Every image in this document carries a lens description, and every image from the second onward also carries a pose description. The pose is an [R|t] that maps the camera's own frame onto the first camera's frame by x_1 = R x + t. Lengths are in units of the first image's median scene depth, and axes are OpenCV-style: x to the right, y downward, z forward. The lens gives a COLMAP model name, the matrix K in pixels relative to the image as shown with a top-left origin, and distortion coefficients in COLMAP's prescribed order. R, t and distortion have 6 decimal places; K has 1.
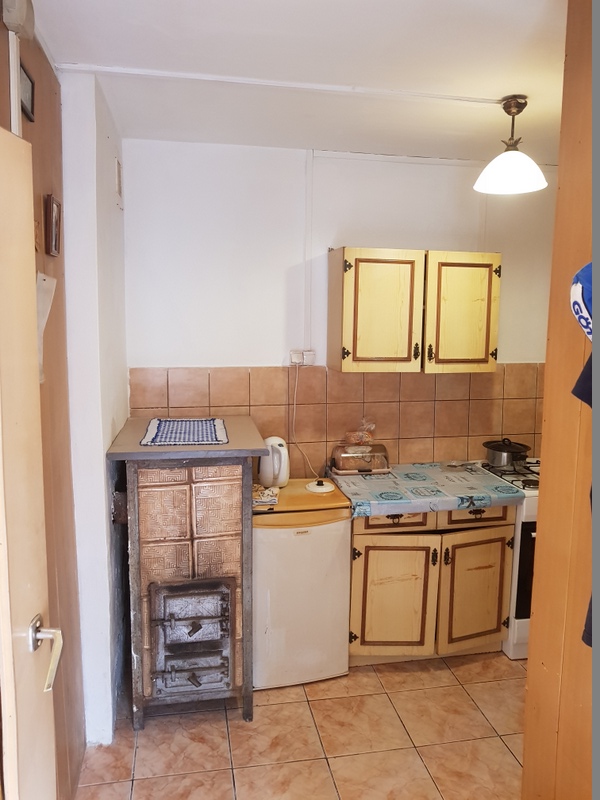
lens RADIAL K [[646.1, 0, 301.2], [0, 646.1, 400.9], [0, 0, 1]] dist [0.016525, 0.006247]
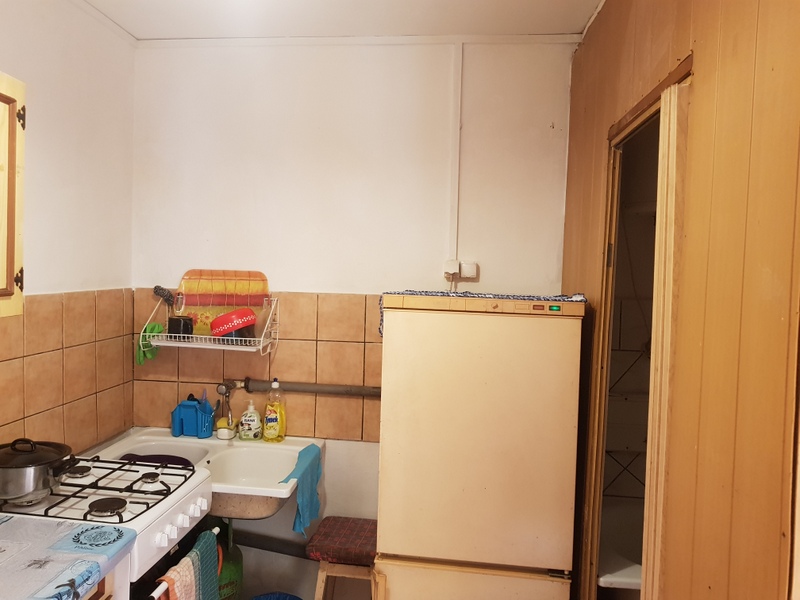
lens RADIAL K [[646.1, 0, 391.6], [0, 646.1, 297.3], [0, 0, 1]] dist [0.016525, 0.006247]
pose [[0.301353, -0.037406, 0.952779, -0.099269], [0.093290, 0.995593, 0.009580, -0.036155], [-0.948938, 0.085998, 0.303514, 0.572447]]
